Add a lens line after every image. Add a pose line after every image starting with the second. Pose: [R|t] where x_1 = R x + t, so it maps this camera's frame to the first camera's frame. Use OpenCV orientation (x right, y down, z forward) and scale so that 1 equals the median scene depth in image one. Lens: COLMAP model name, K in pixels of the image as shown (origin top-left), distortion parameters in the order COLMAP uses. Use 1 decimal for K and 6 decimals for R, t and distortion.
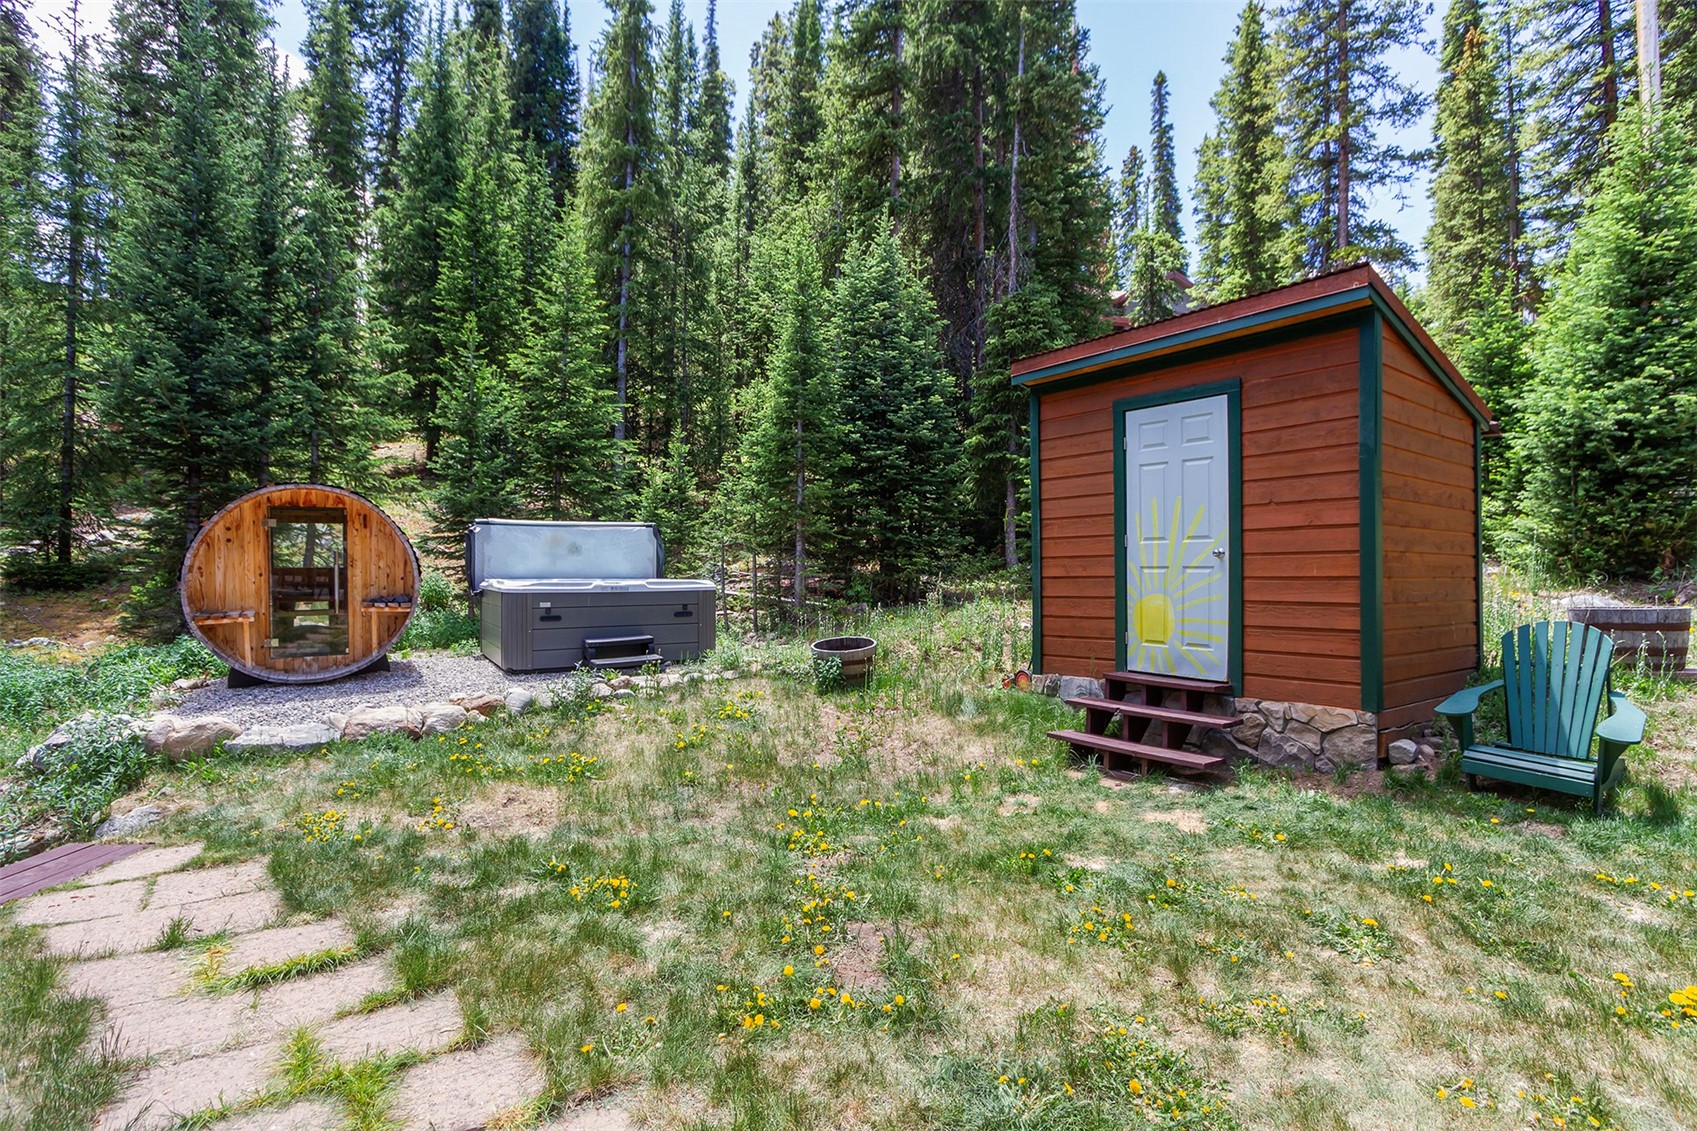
lens RADIAL K [[803.3, 0, 852.1], [0, 803.3, 567.9], [0, 0, 1]] dist [0.009129, -0.000701]
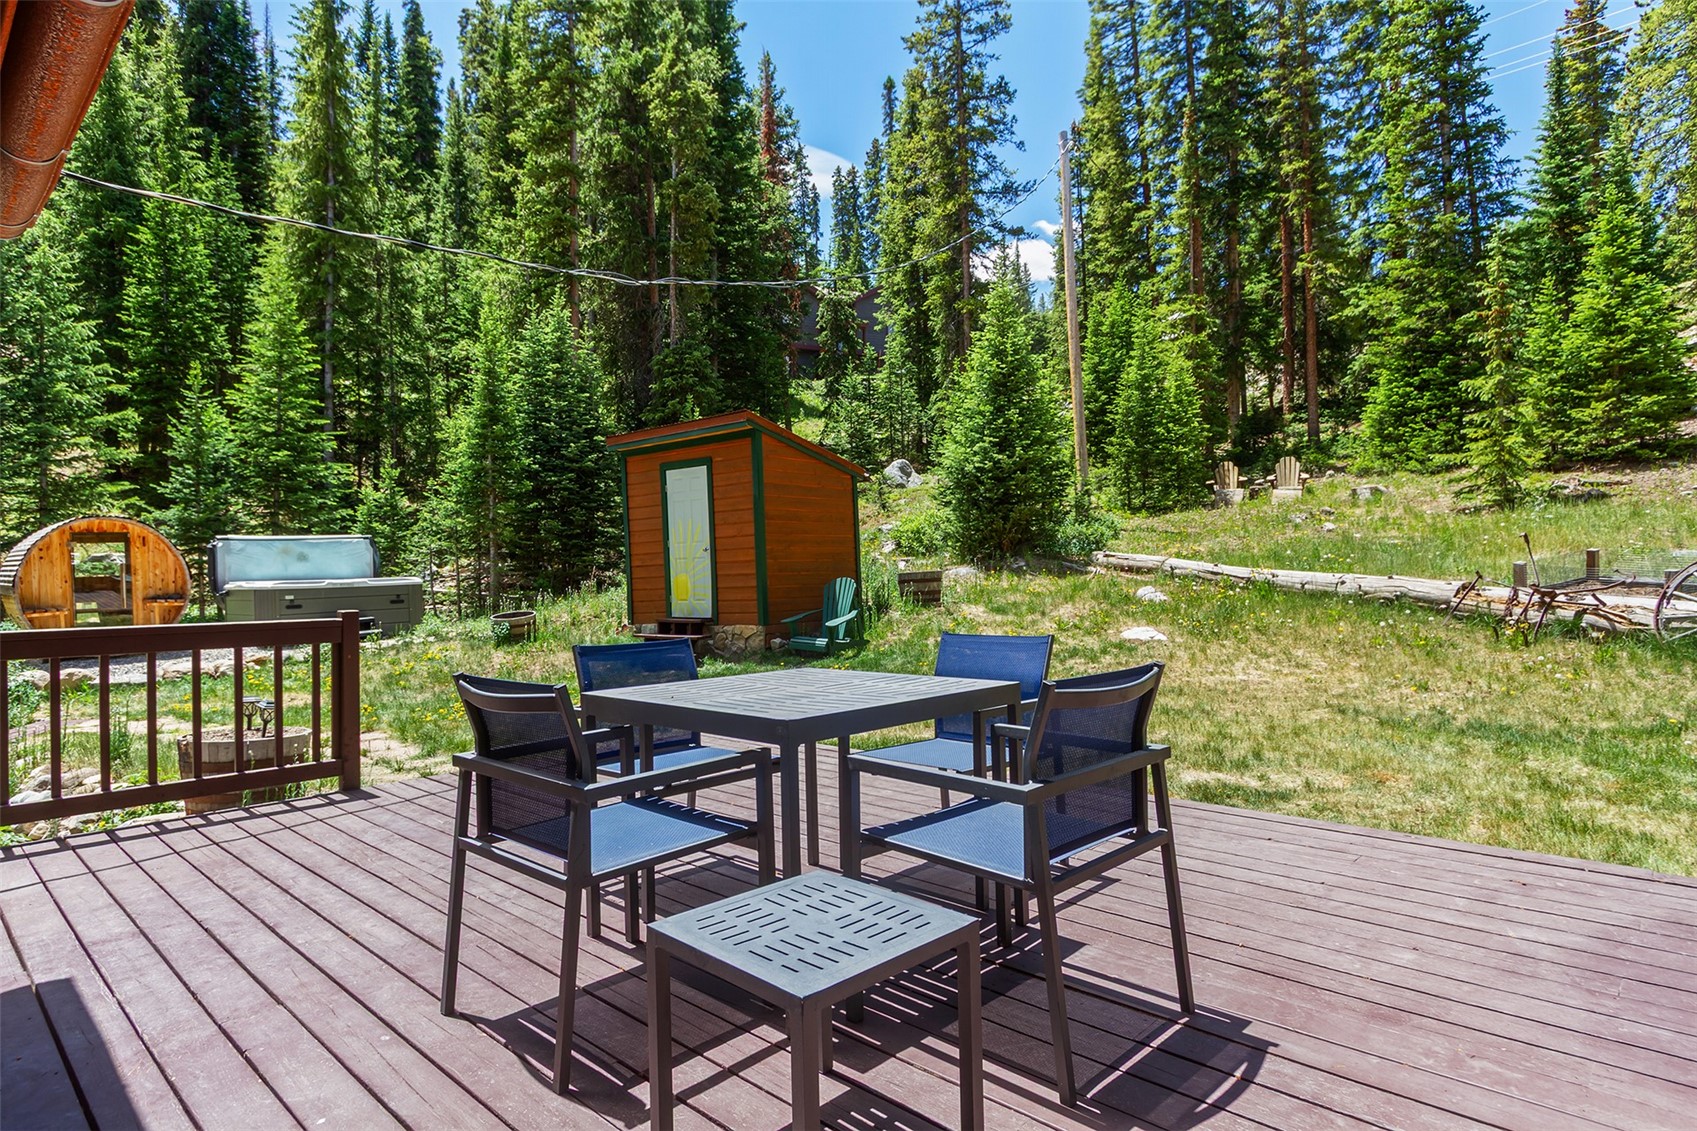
lens RADIAL K [[927.5, 0, 839.1], [0, 927.5, 566.2], [0, 0, 1]] dist [0.014732, -0.002297]
pose [[0.972101, -0.029410, 0.232711, 0.119858], [0.030305, 0.999541, -0.000269, 0.014346], [-0.232596, 0.007314, 0.972546, -0.555445]]
